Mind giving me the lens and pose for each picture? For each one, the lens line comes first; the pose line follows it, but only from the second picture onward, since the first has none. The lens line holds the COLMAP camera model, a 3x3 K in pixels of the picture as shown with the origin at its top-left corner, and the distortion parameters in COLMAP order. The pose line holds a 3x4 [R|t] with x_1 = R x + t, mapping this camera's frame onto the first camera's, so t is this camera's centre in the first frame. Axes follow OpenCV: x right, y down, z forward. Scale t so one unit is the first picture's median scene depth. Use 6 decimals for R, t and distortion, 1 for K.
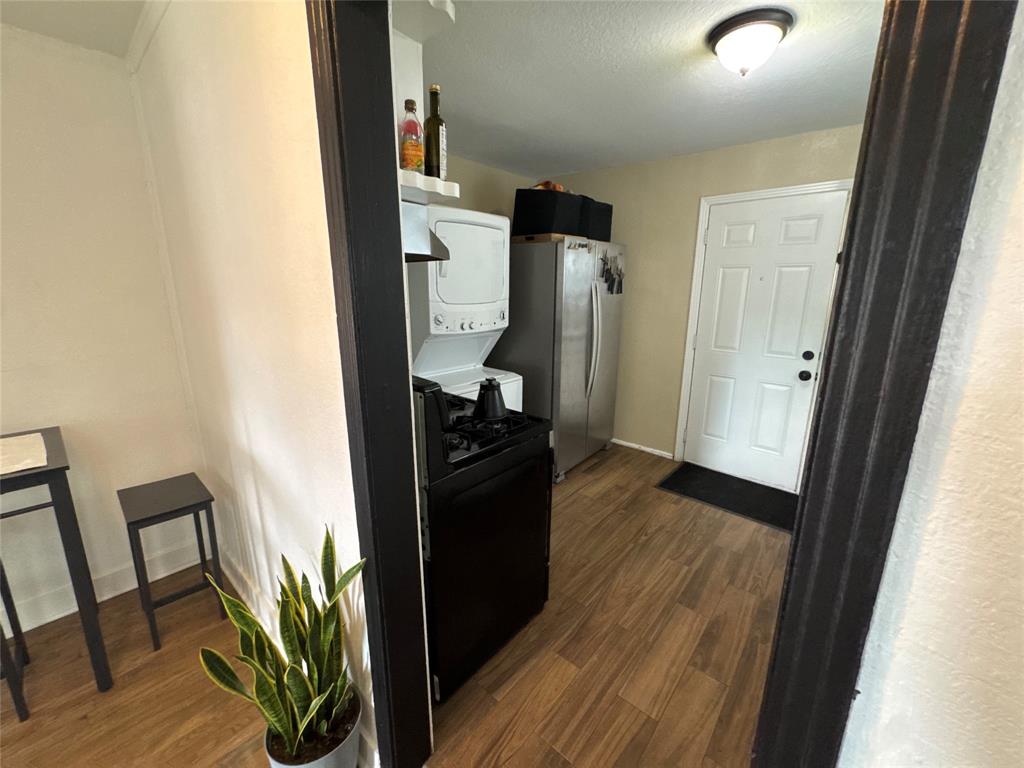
lens RADIAL K [[411.3, 0, 509.3], [0, 411.3, 381.4], [0, 0, 1]] dist [-0.003484, -0.000323]
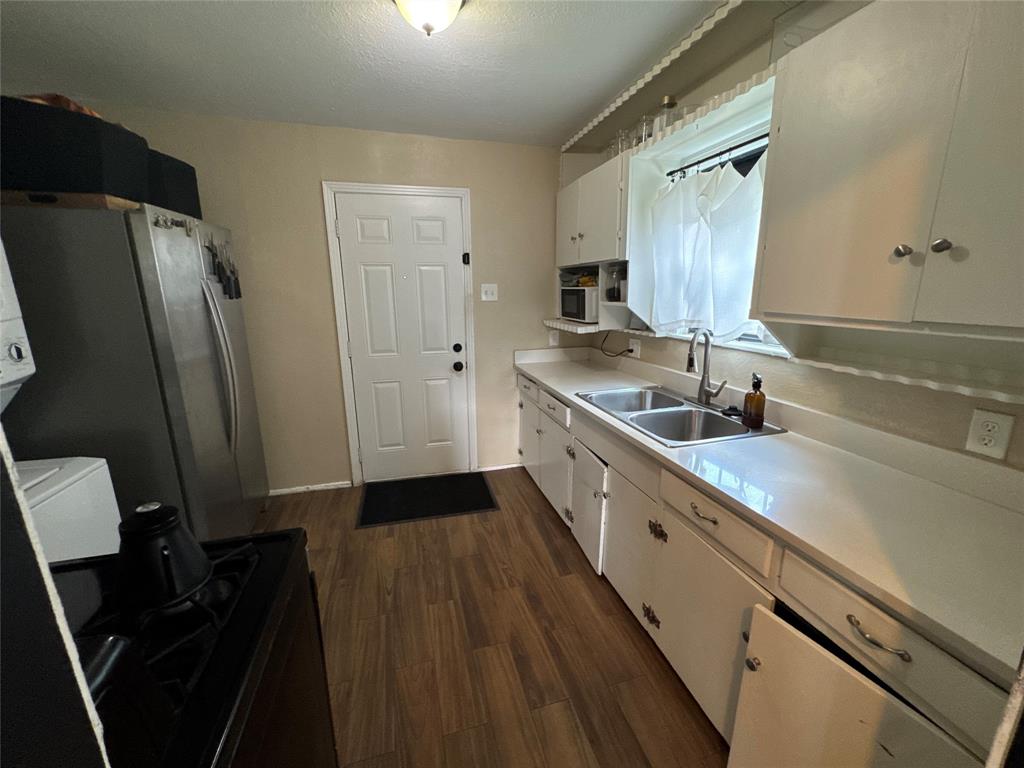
lens RADIAL K [[411.3, 0, 511.7], [0, 411.3, 383.6], [0, 0, 1]] dist [-0.003484, -0.000323]
pose [[0.552678, -0.204874, 0.807820, -0.088939], [0.201431, 0.973412, 0.109060, -0.058675], [-0.808686, 0.102445, 0.579252, 0.250496]]
